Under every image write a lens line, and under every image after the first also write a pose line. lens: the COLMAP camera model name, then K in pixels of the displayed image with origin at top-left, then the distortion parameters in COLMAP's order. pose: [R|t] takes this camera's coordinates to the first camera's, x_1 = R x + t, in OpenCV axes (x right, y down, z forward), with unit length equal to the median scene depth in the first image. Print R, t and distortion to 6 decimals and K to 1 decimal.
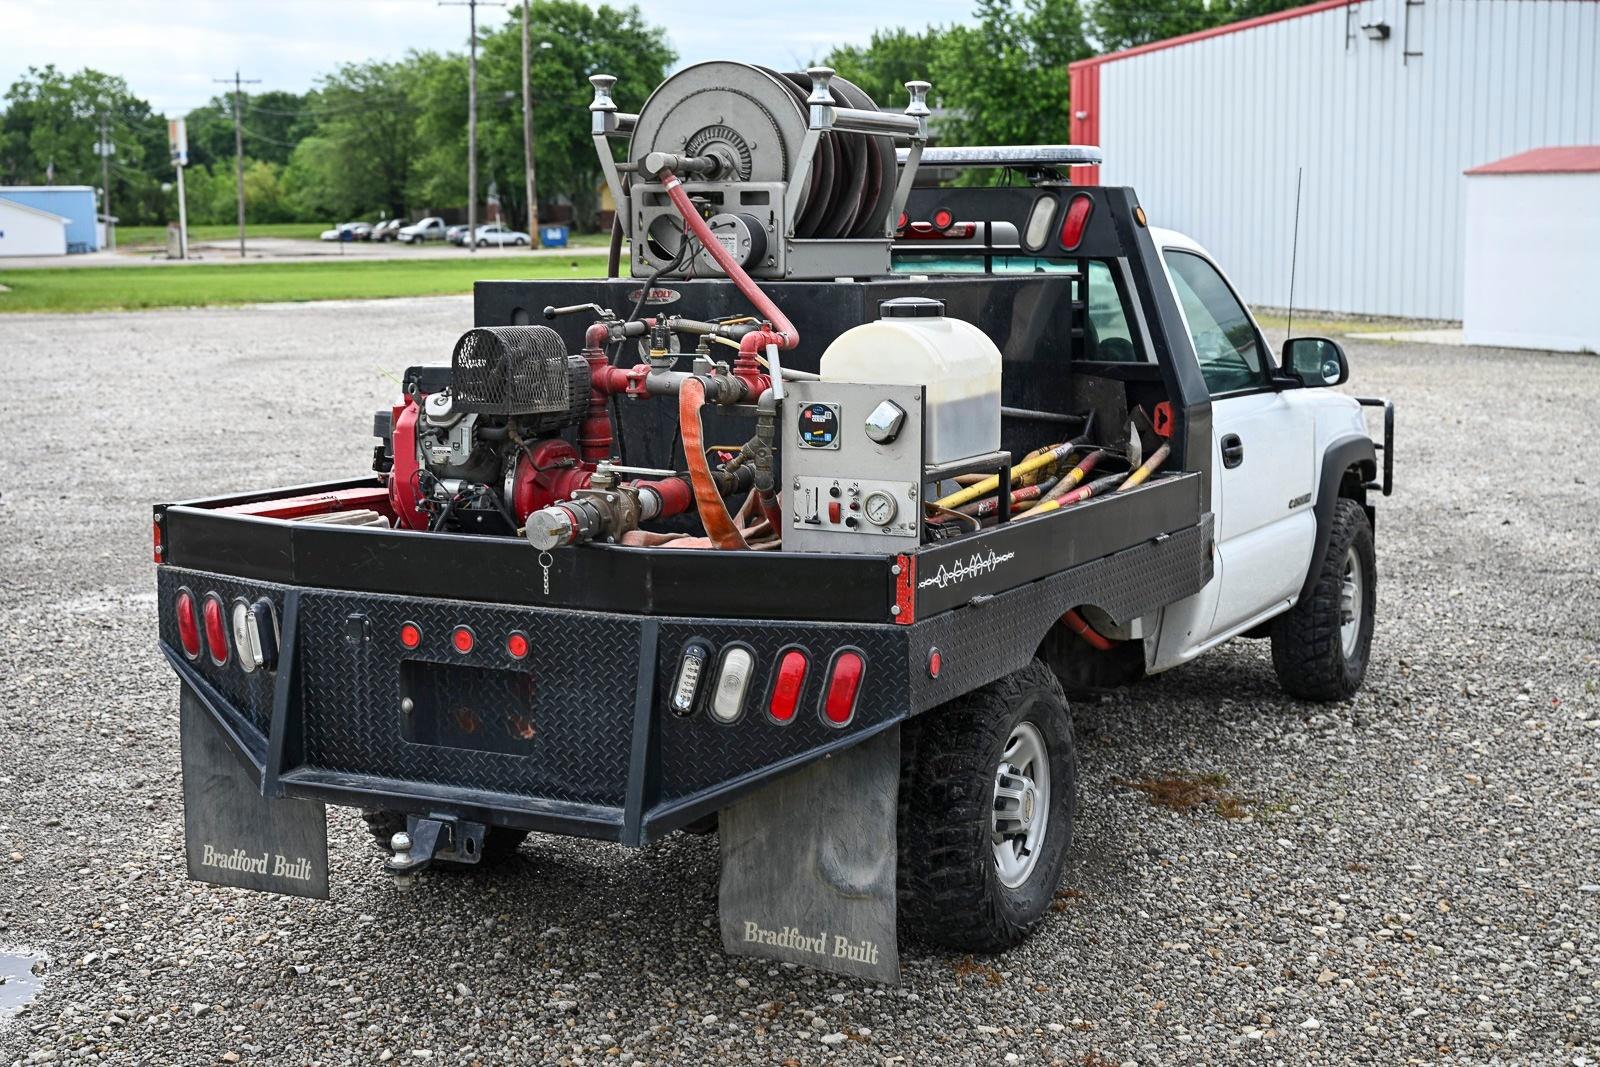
lens RADIAL K [[2423.7, 0, 800.0], [0, 2423.7, 533.5], [0, 0, 1]] dist [0.025243, 0.009652]
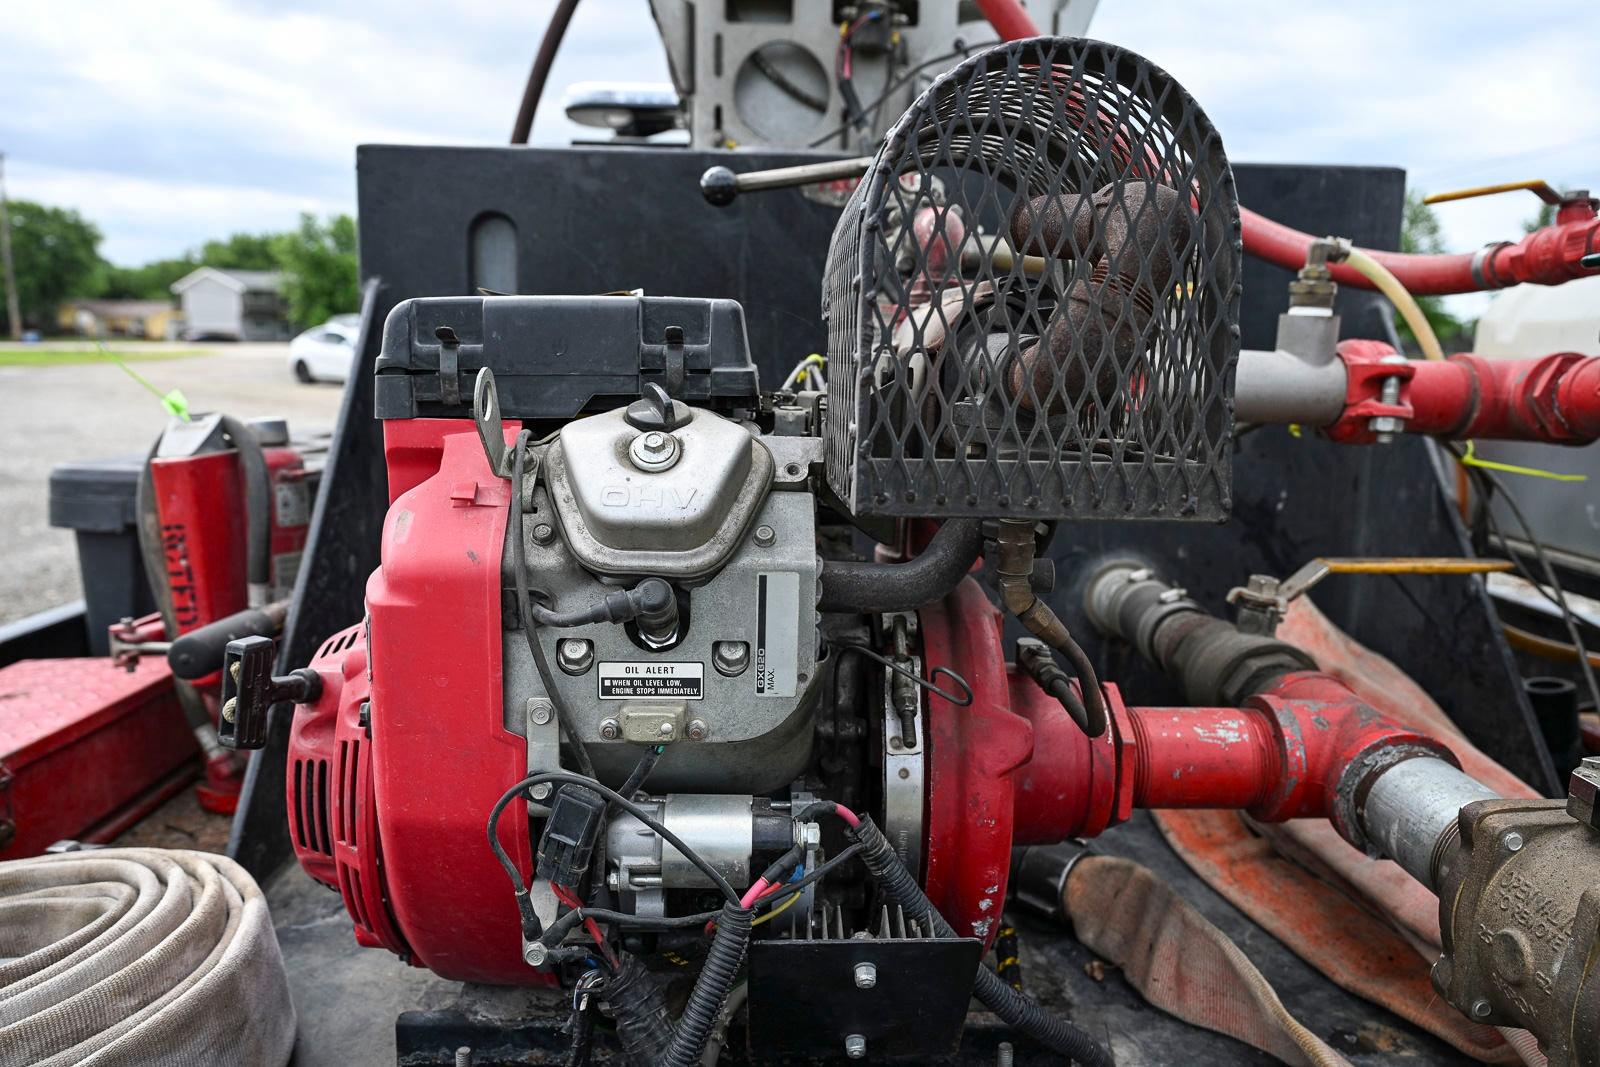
lens RADIAL K [[1112.1, 0, 800.0], [0, 1112.1, 533.5], [0, 0, 1]] dist [0.002034, 0.002122]
pose [[0.877114, -0.058934, 0.476653, -0.183296], [0.039326, 0.997923, 0.051018, -0.051871], [-0.478669, -0.026003, 0.877610, 0.907833]]
